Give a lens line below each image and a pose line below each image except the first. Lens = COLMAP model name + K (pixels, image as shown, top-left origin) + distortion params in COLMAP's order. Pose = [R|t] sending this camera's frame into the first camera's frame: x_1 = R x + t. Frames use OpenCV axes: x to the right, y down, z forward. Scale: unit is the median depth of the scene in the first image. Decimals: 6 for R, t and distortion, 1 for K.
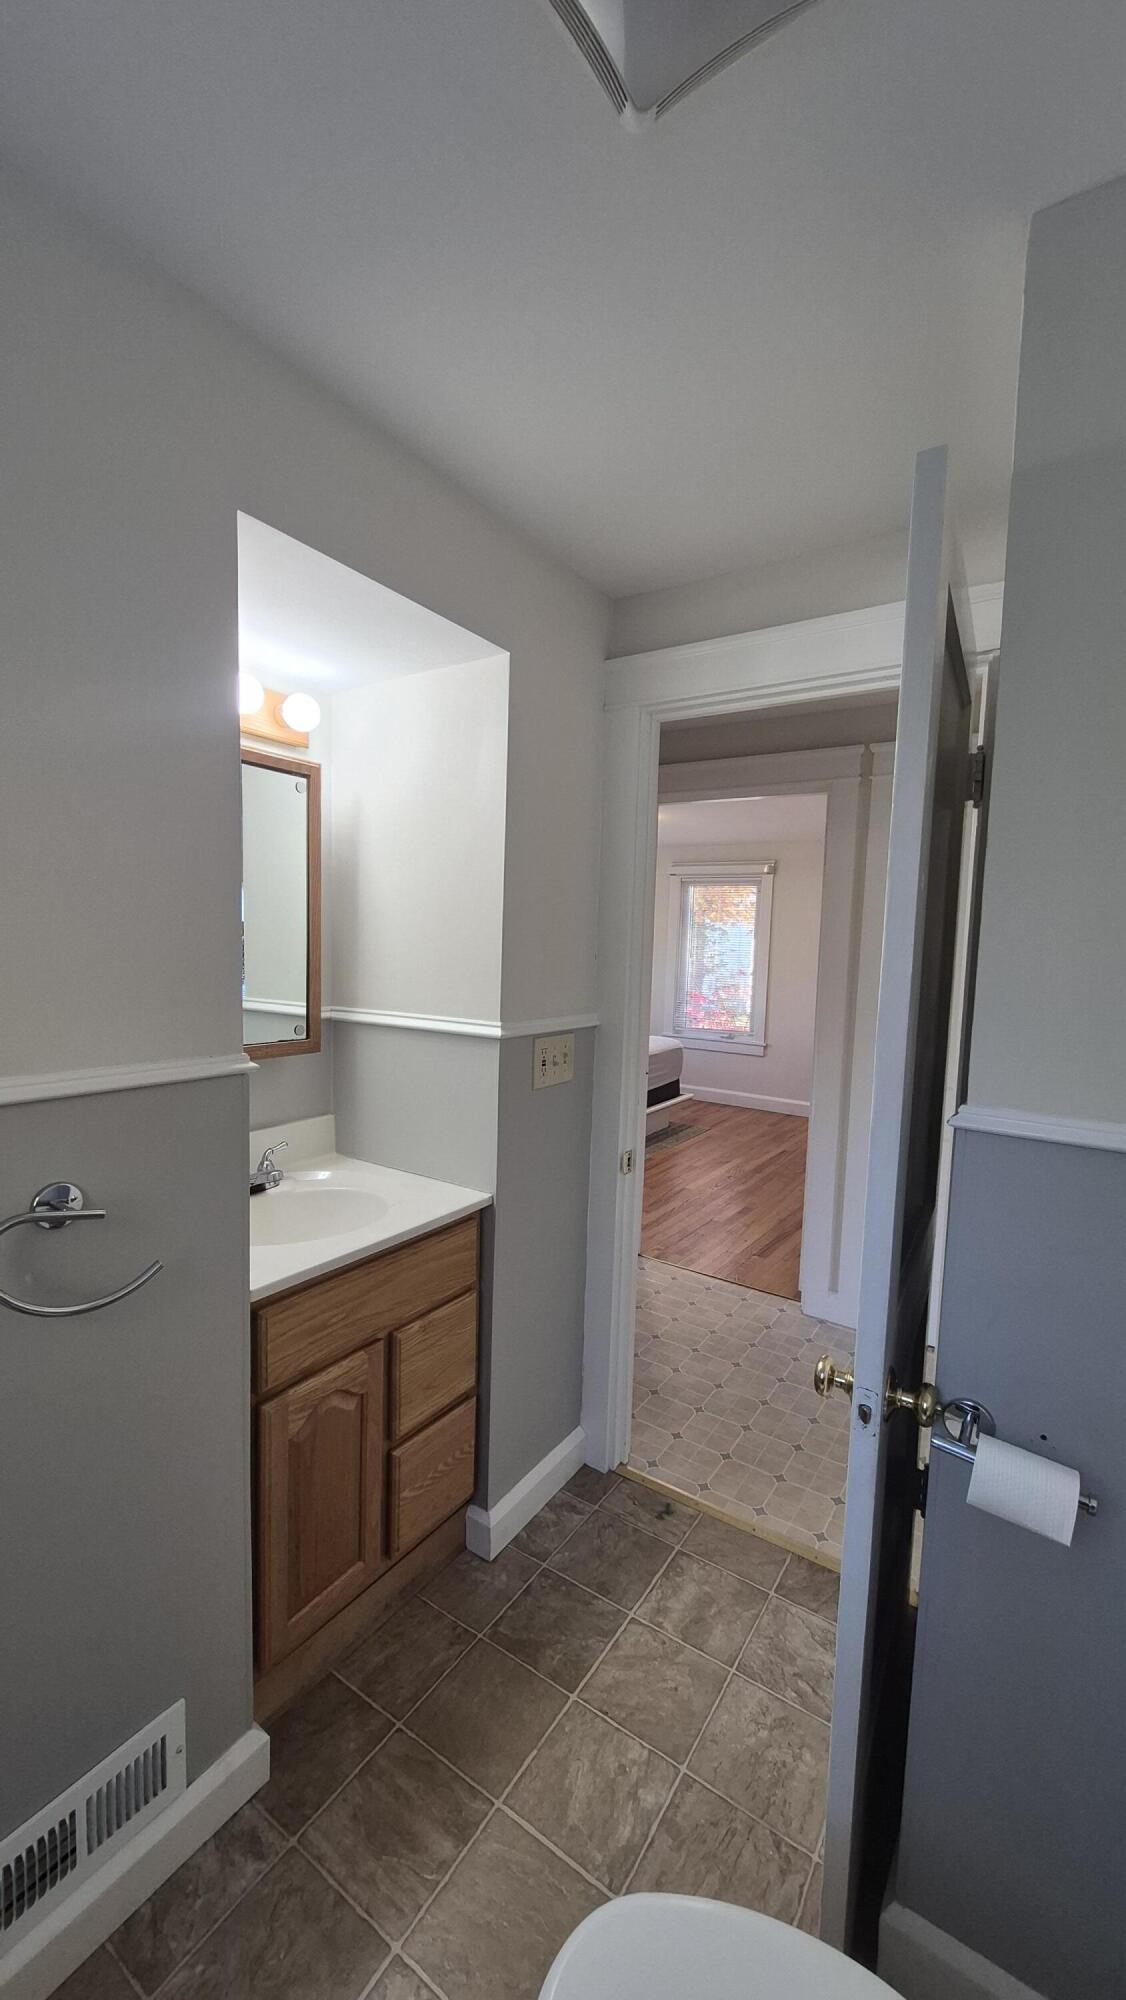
lens RADIAL K [[784.4, 0, 564.0], [0, 784.4, 1004.3], [0, 0, 1]] dist [0.000834, -0.000975]
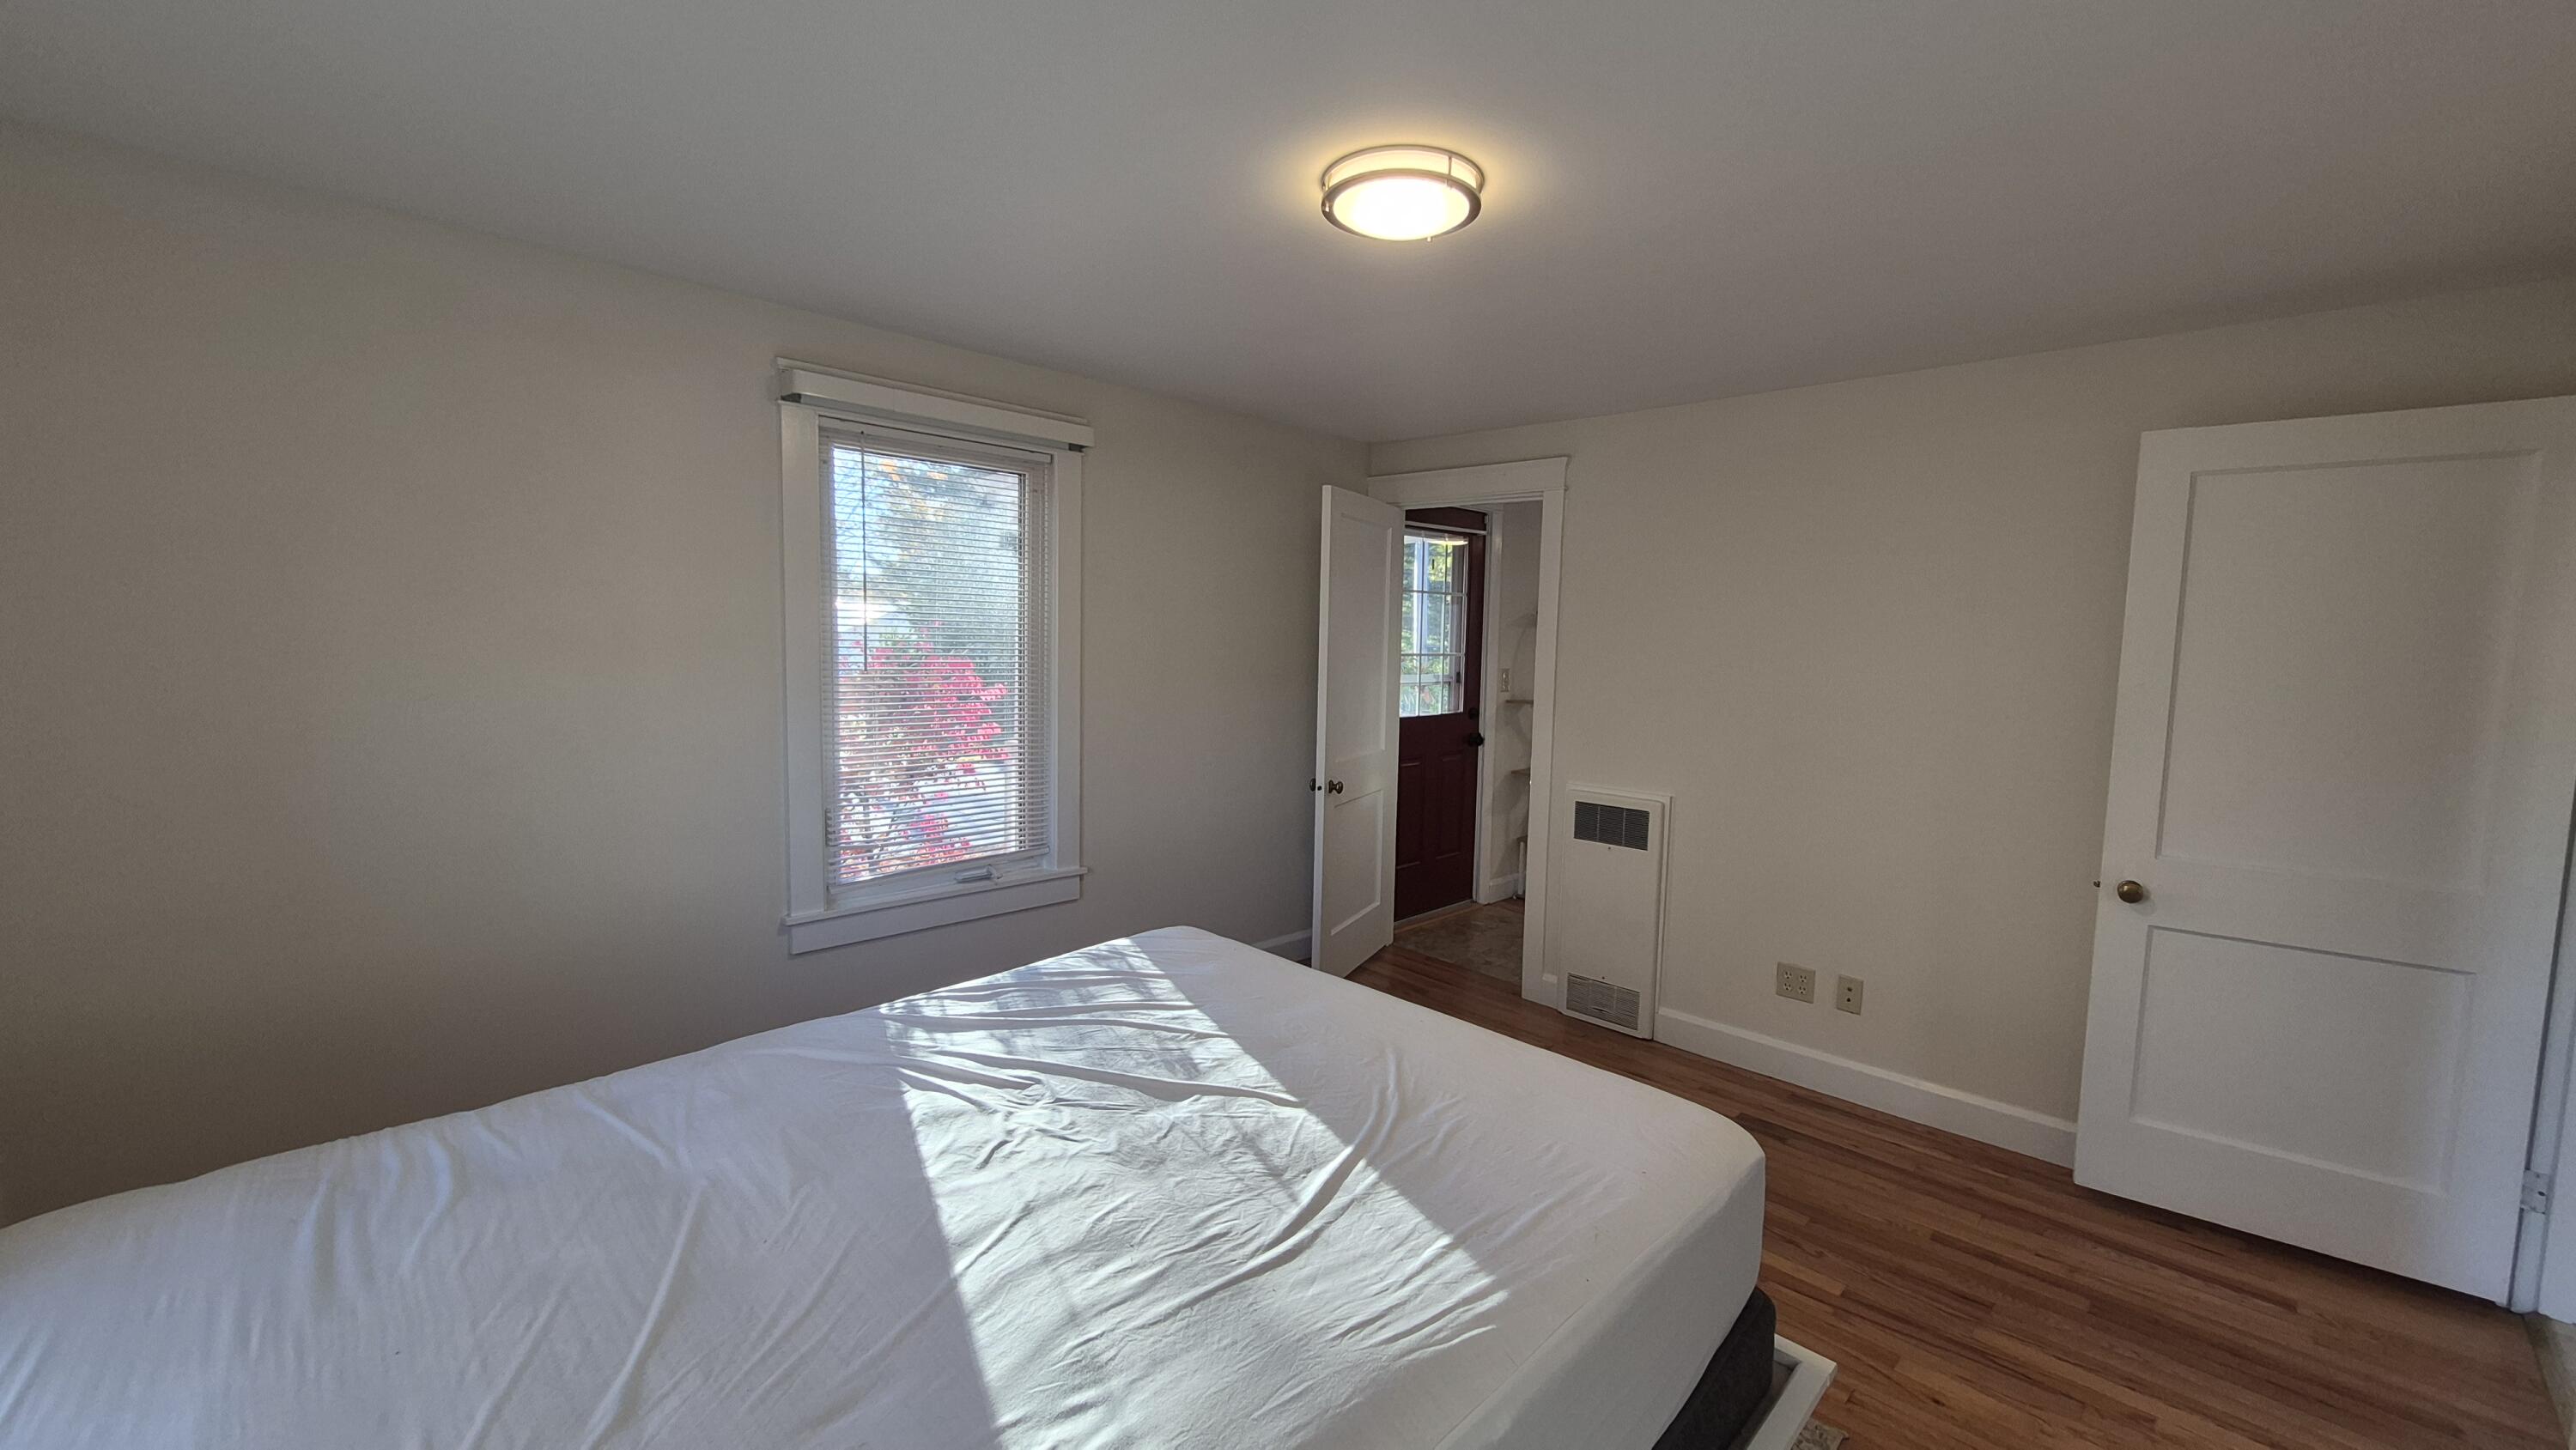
lens RADIAL K [[1010.2, 0, 1312.1], [0, 1010.2, 717.5], [0, 0, 1]] dist [0.000834, -0.000975]
pose [[0.169830, -0.110415, 0.979268, -0.229060], [0.056445, 0.993162, 0.102193, -0.074053], [-0.983856, 0.037919, 0.174901, 0.767557]]
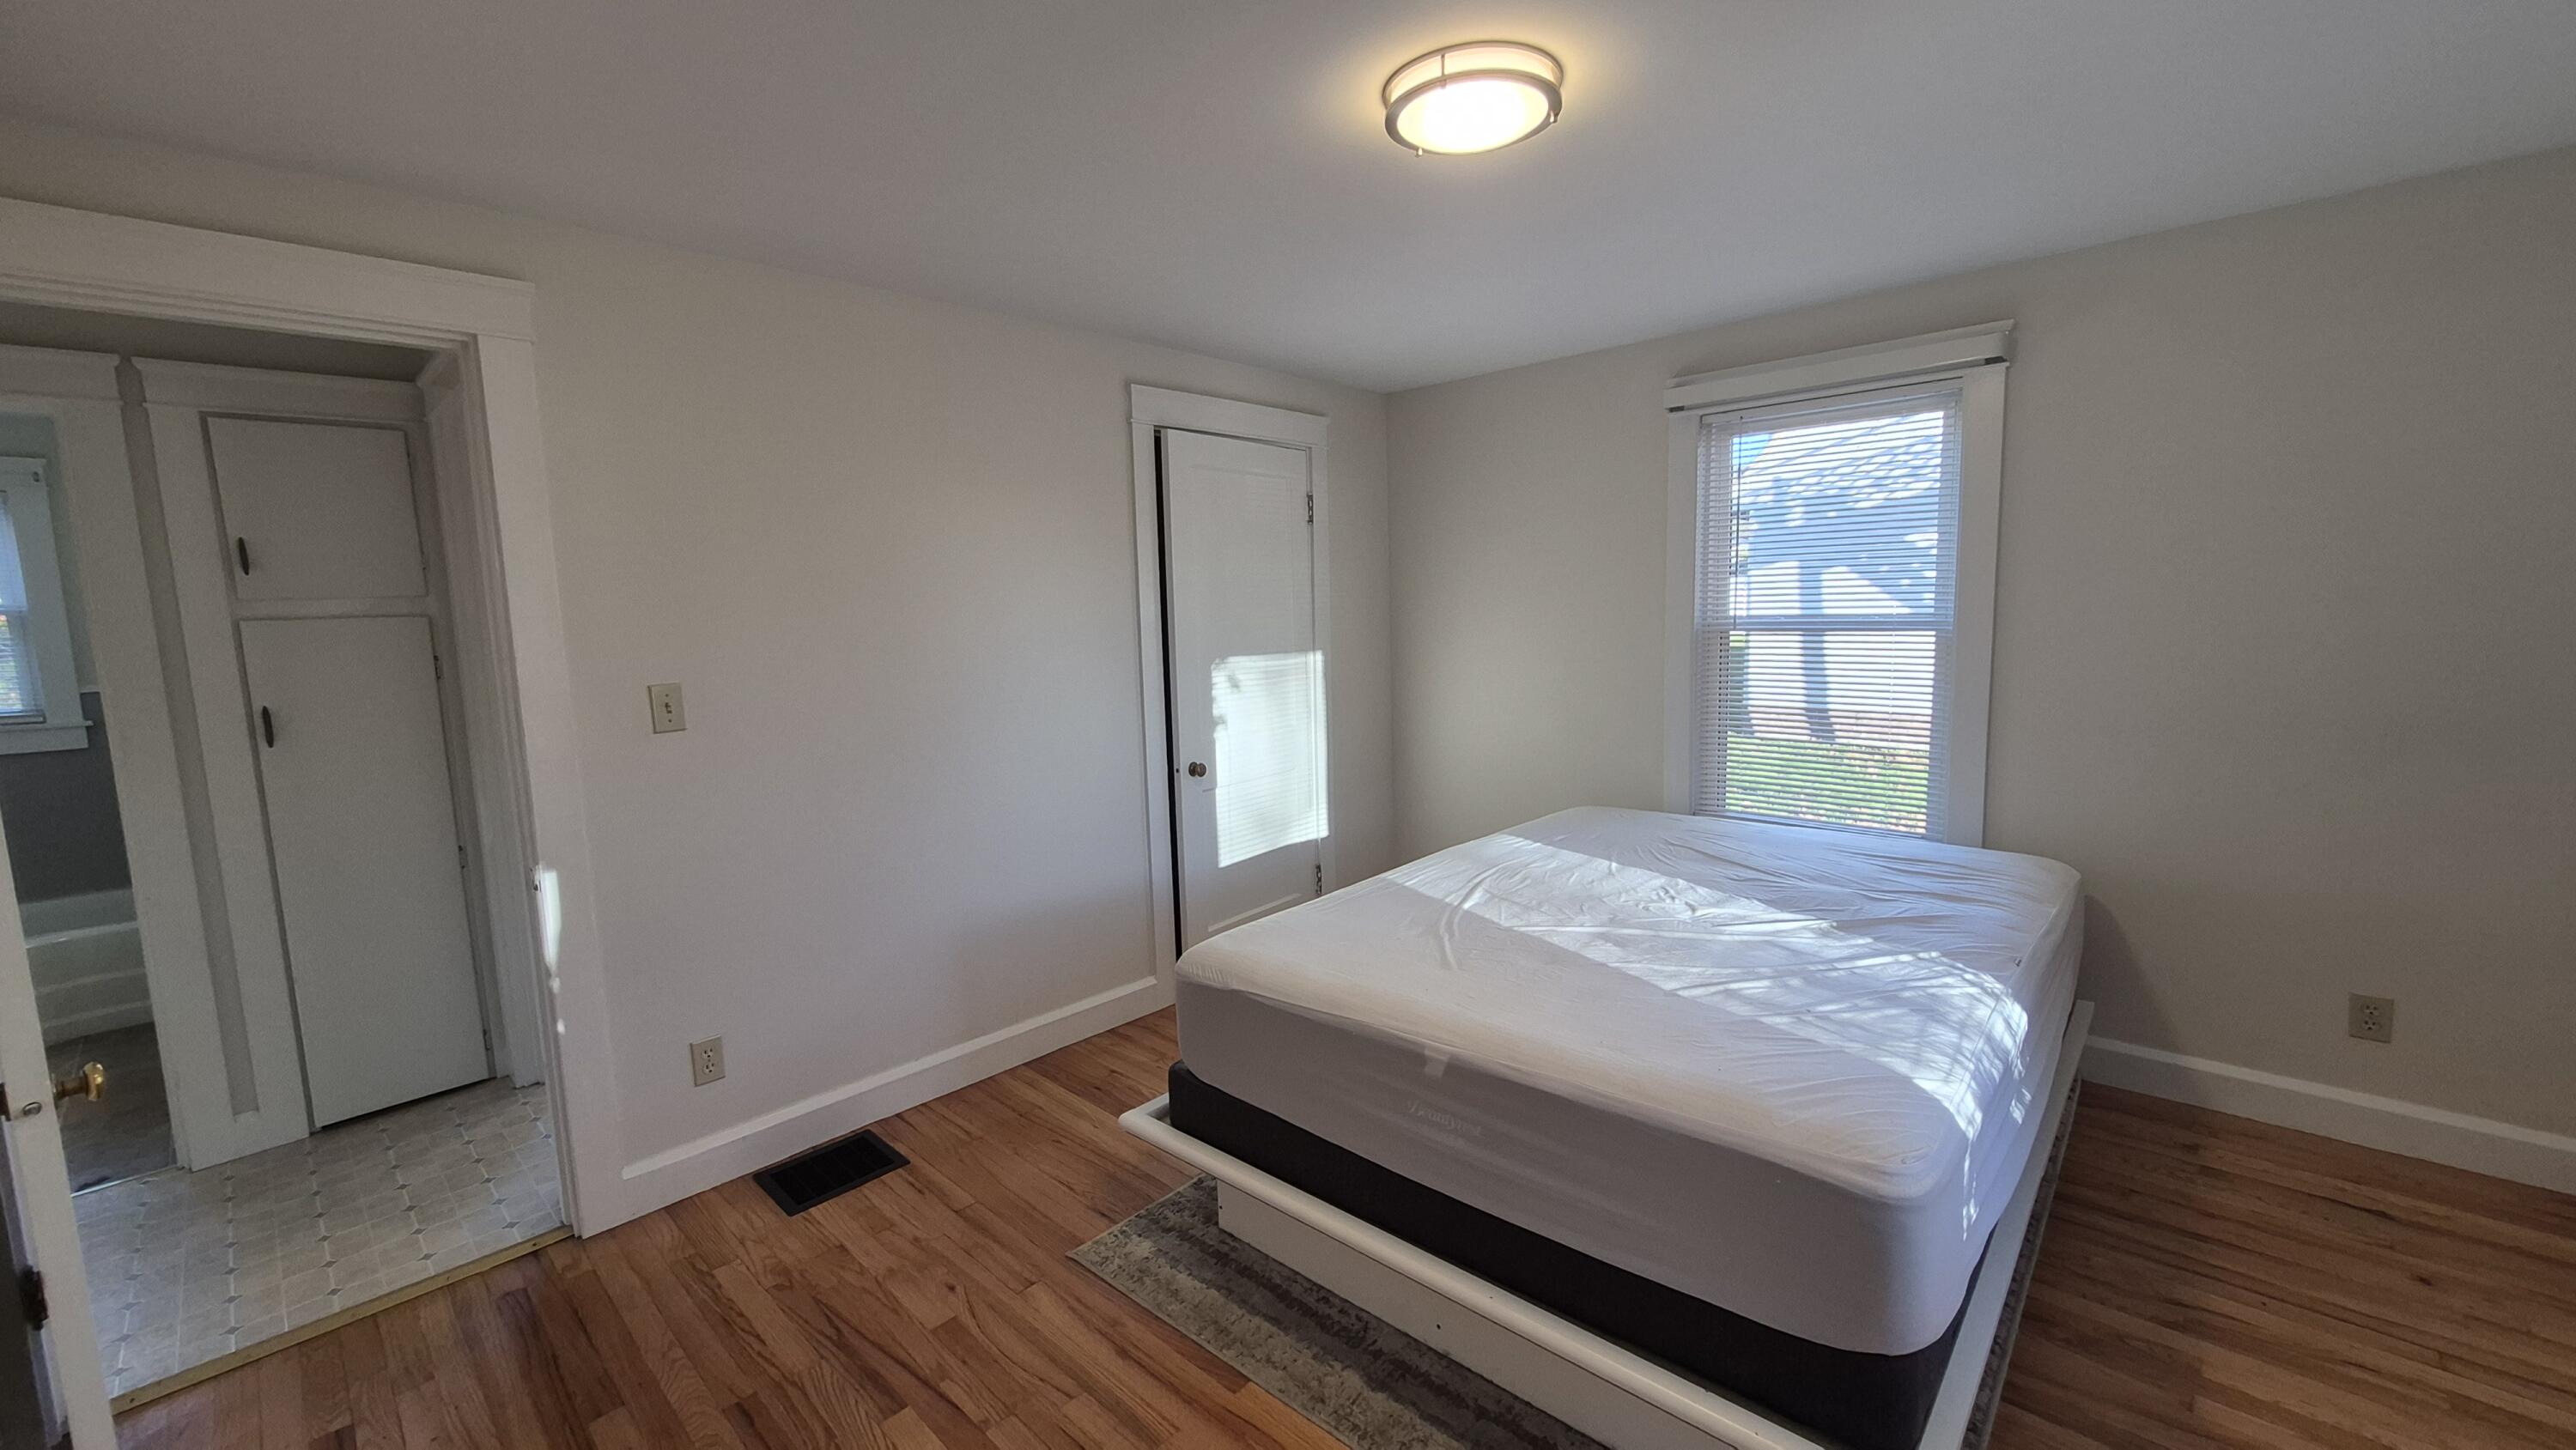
lens RADIAL K [[1010.2, 0, 1298.9], [0, 1010.2, 728.8], [0, 0, 1]] dist [0.000834, -0.000975]
pose [[-0.155120, 0.090656, -0.983727, 0.332306], [-0.057770, 0.993244, 0.100643, -0.054595], [0.986205, 0.072442, -0.148835, 0.792166]]
